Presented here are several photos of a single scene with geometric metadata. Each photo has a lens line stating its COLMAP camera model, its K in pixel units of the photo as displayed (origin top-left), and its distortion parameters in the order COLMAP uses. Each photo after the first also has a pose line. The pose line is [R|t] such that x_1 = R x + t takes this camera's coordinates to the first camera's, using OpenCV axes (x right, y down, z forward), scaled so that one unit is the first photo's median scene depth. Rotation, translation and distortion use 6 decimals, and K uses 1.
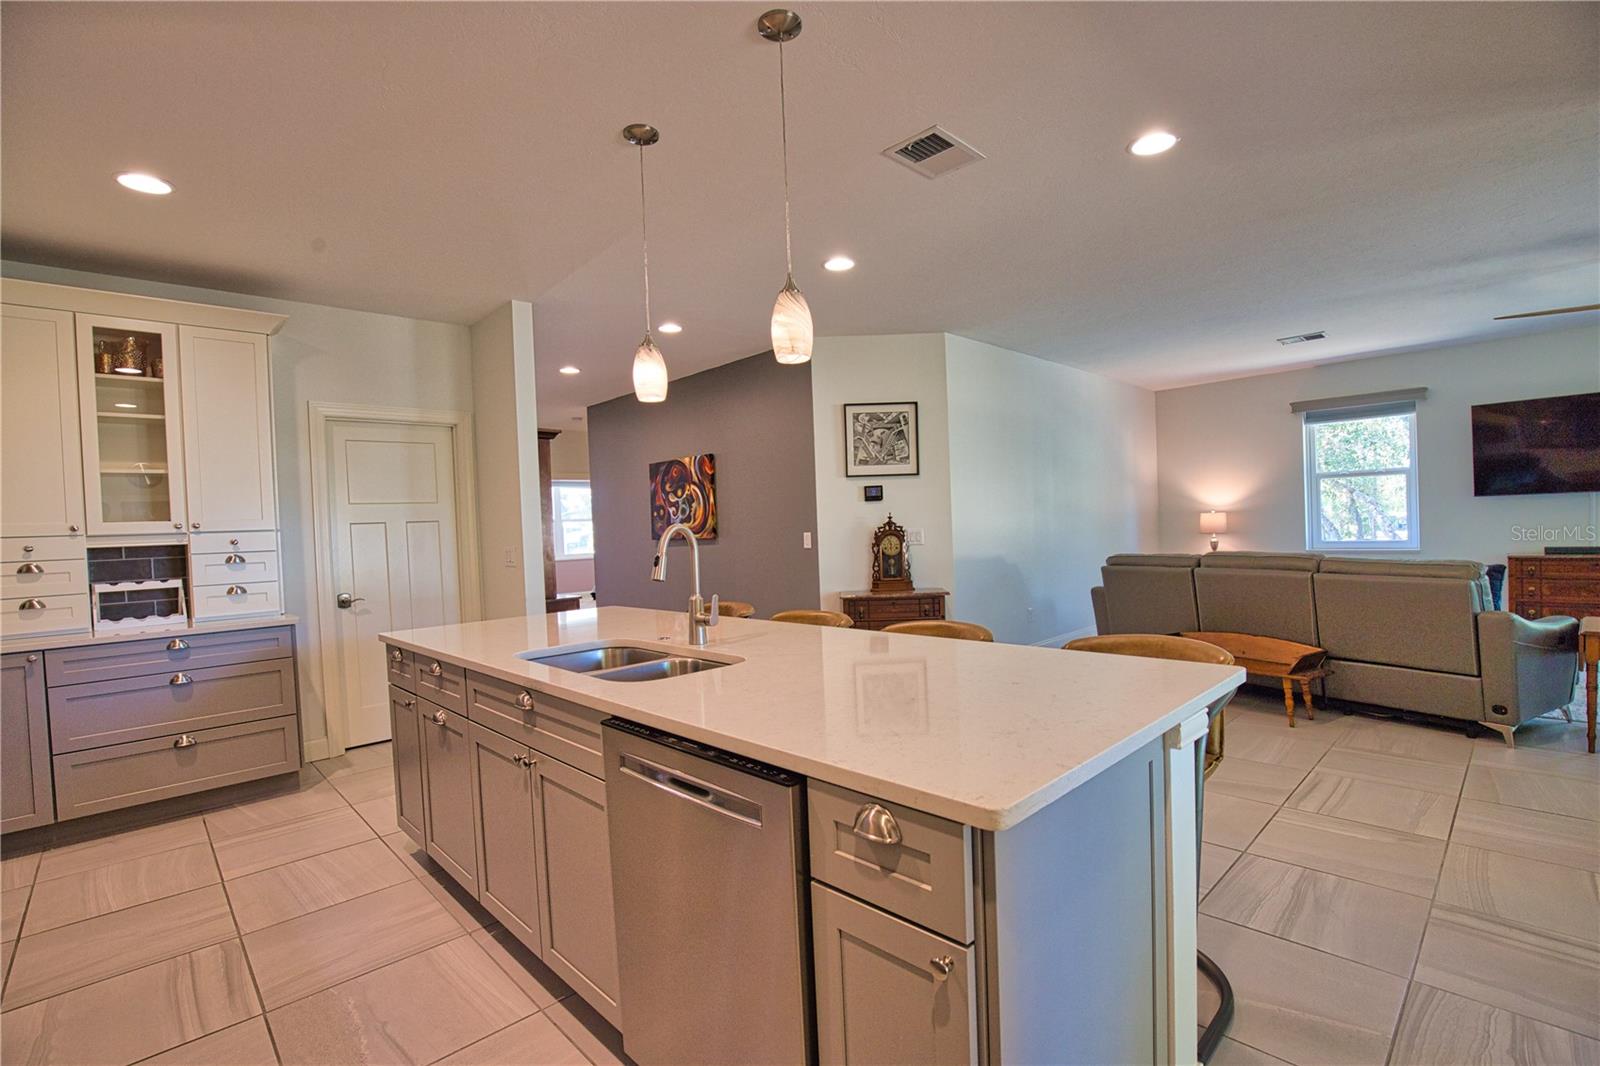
lens RADIAL K [[727.2, 0, 801.3], [0, 727.2, 538.5], [0, 0, 1]] dist [-0.003248, -0.000206]
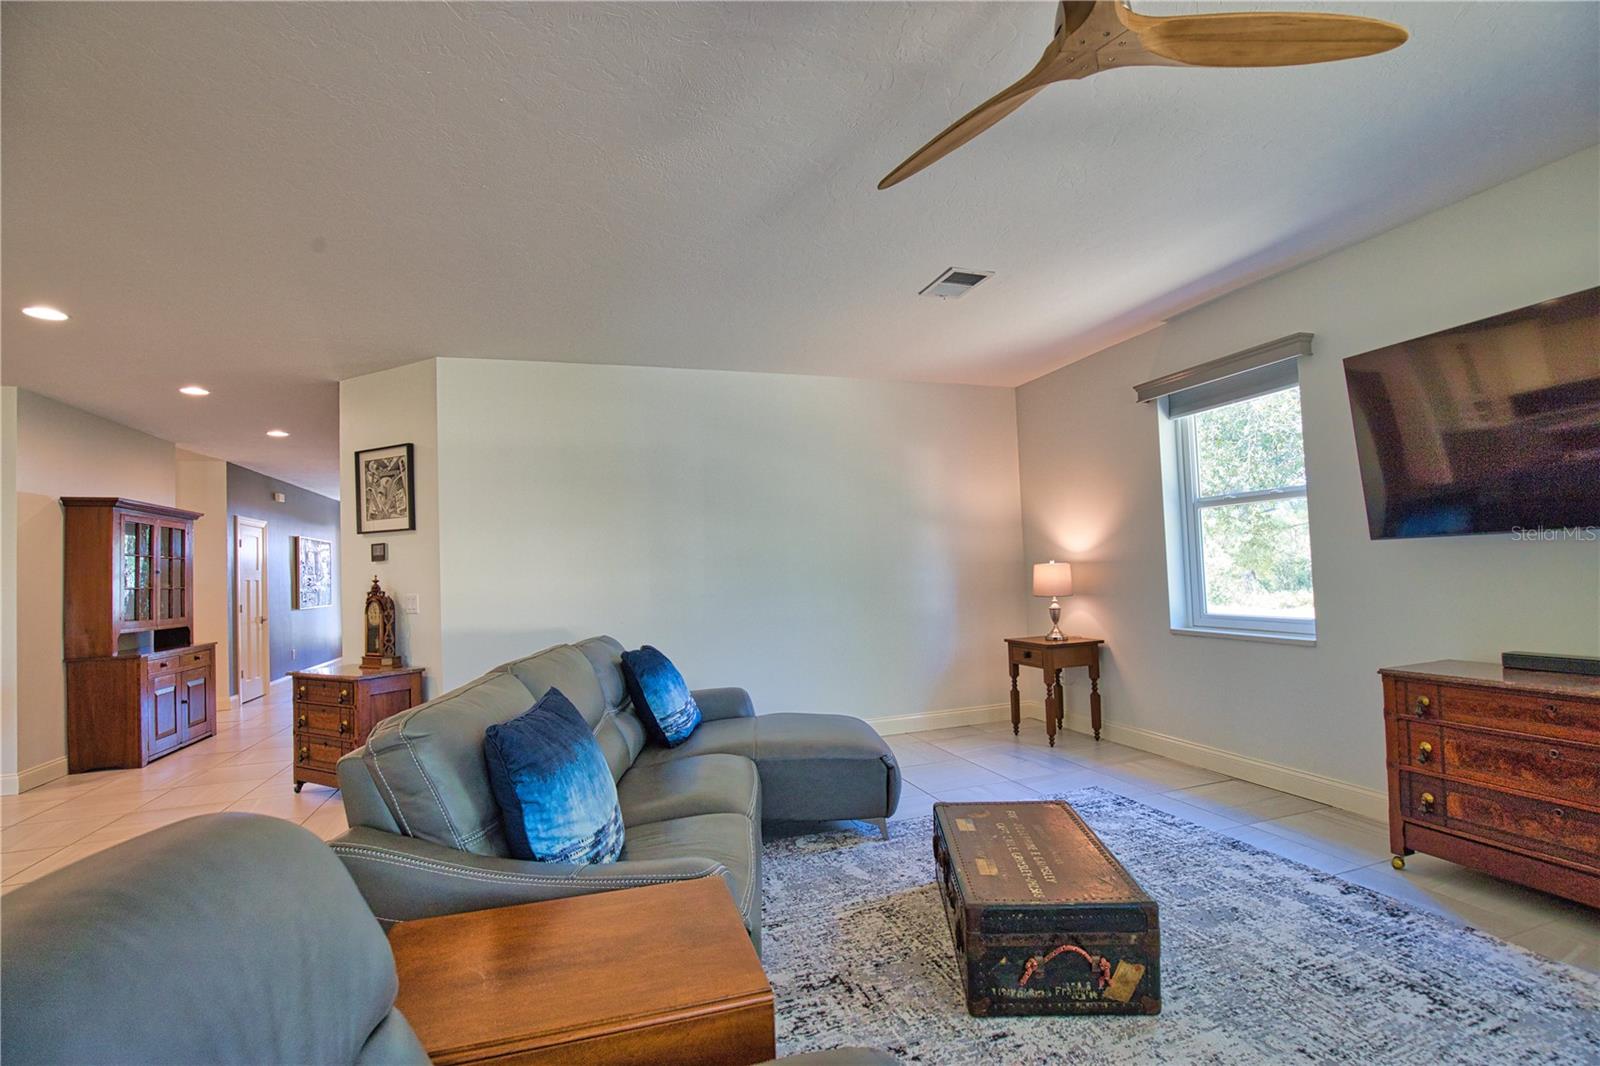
lens RADIAL K [[727.2, 0, 792.8], [0, 727.2, 537.1], [0, 0, 1]] dist [-0.003248, -0.000206]
pose [[0.895794, -0.017770, -0.444113, 0.916382], [-0.002621, 0.998972, -0.045258, -0.042039], [0.444461, 0.041706, 0.894827, 0.442910]]
